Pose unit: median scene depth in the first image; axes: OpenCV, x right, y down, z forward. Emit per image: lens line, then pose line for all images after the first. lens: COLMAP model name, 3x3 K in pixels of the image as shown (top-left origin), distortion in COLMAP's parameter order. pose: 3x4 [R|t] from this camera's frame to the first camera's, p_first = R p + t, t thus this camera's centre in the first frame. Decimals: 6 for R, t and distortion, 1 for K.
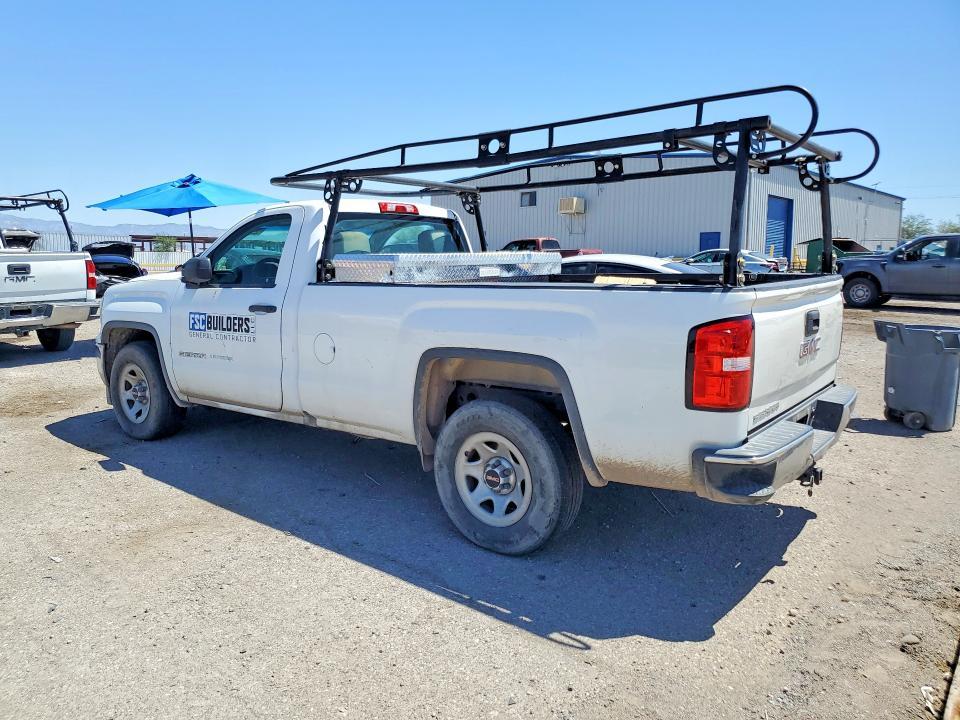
lens RADIAL K [[727.6, 0, 493.7], [0, 727.6, 328.4], [0, 0, 1]] dist [-0.009222, -0.006527]
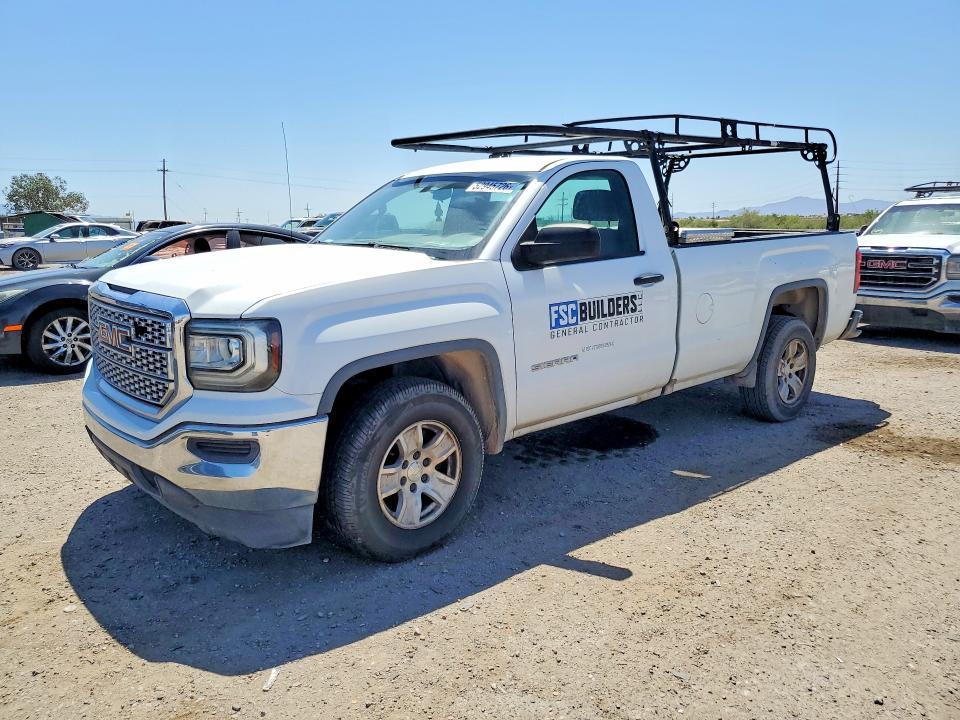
lens RADIAL K [[776.0, 0, 472.0], [0, 776.0, 362.8], [0, 0, 1]] dist [0.005215, 0.004450]
pose [[0.193492, -0.186616, 0.963190, -1.218115], [0.109087, 0.979748, 0.167909, -0.105248], [-0.975018, 0.072583, 0.209931, 0.972652]]
